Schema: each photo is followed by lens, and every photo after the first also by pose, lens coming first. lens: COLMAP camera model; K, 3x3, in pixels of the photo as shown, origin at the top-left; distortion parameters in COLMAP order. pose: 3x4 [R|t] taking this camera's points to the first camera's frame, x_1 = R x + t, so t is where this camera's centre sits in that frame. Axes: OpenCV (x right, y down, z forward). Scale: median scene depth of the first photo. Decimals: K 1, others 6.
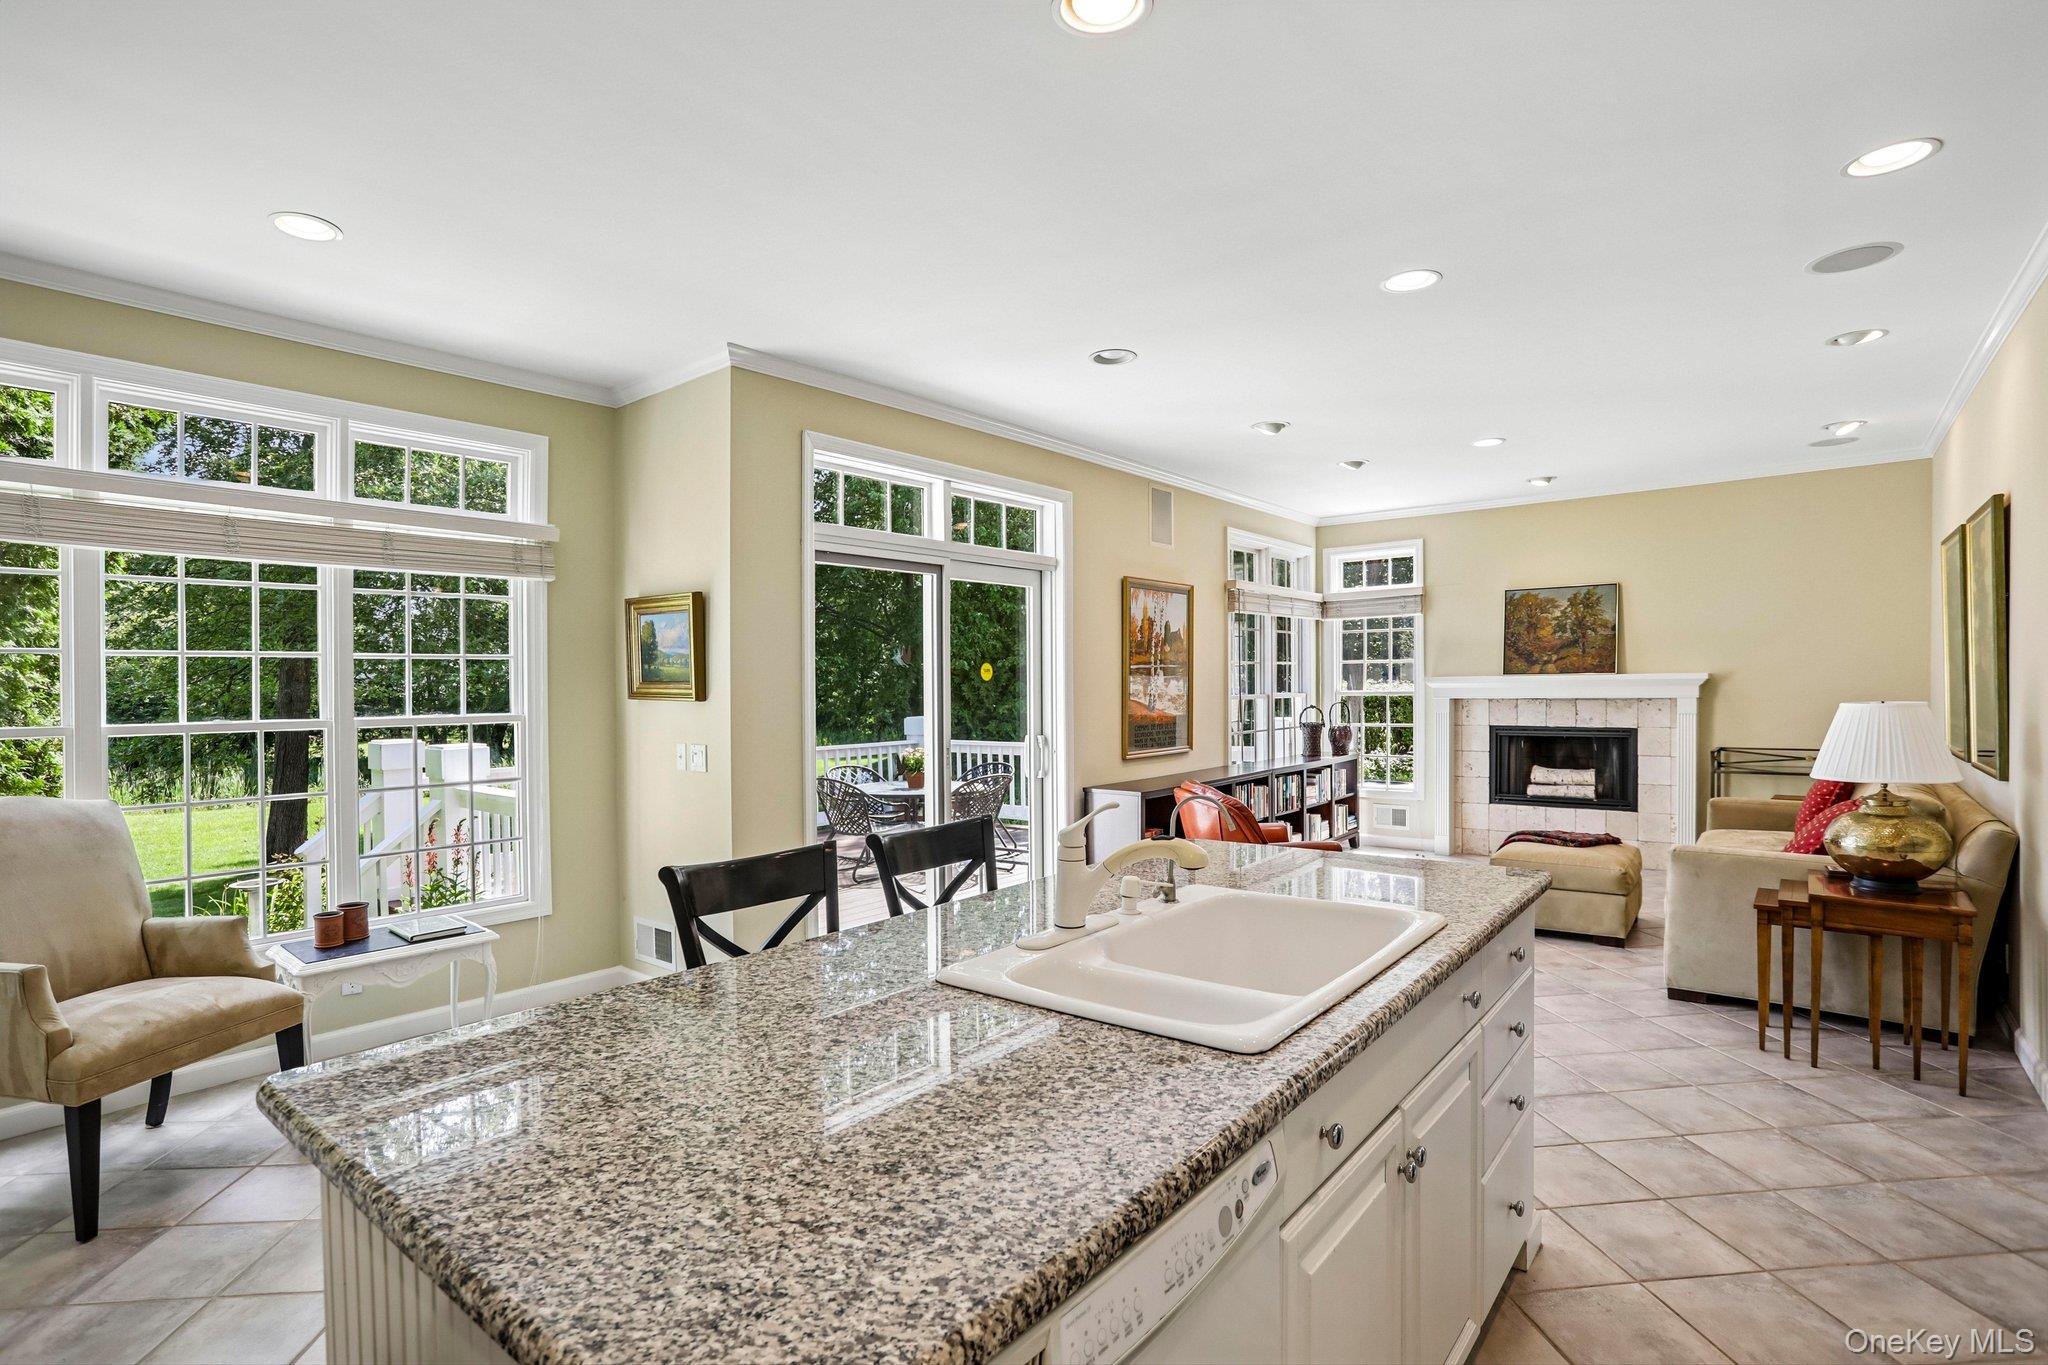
lens RADIAL K [[1006.5, 0, 1039.9], [0, 1006.5, 686.9], [0, 0, 1]] dist [-0.060865, 0.026282]
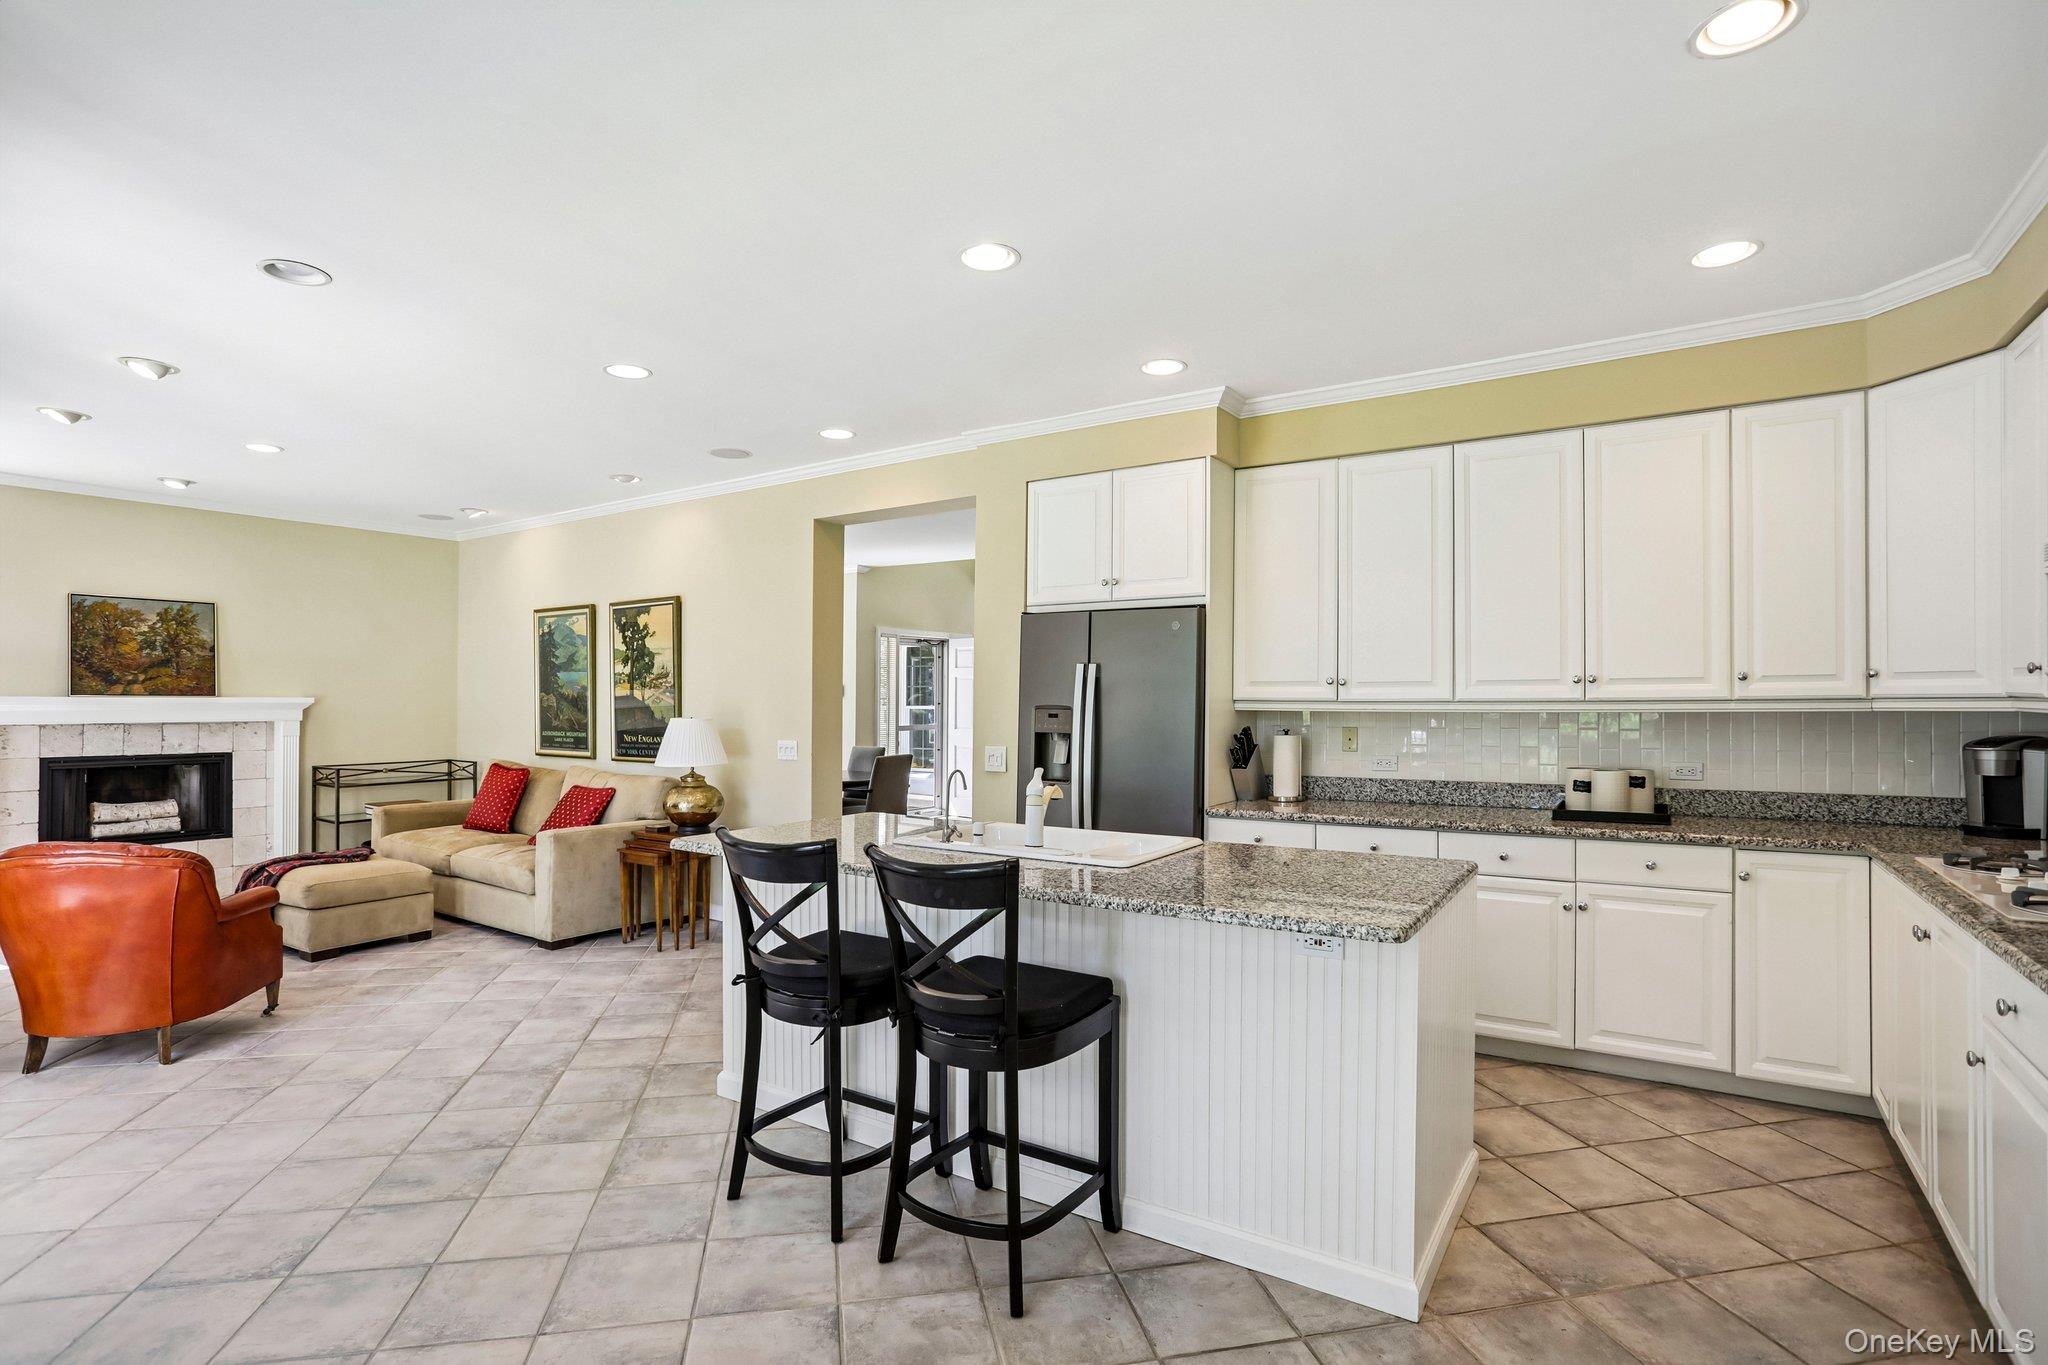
lens RADIAL K [[1006.5, 0, 1001.6], [0, 1006.5, 653.8], [0, 0, 1]] dist [-0.060865, 0.026282]
pose [[-0.062385, 0.058244, 0.996351, -0.418735], [0.005734, 0.998300, -0.057998, 0.004957], [-0.998036, 0.002095, -0.062613, 0.290471]]
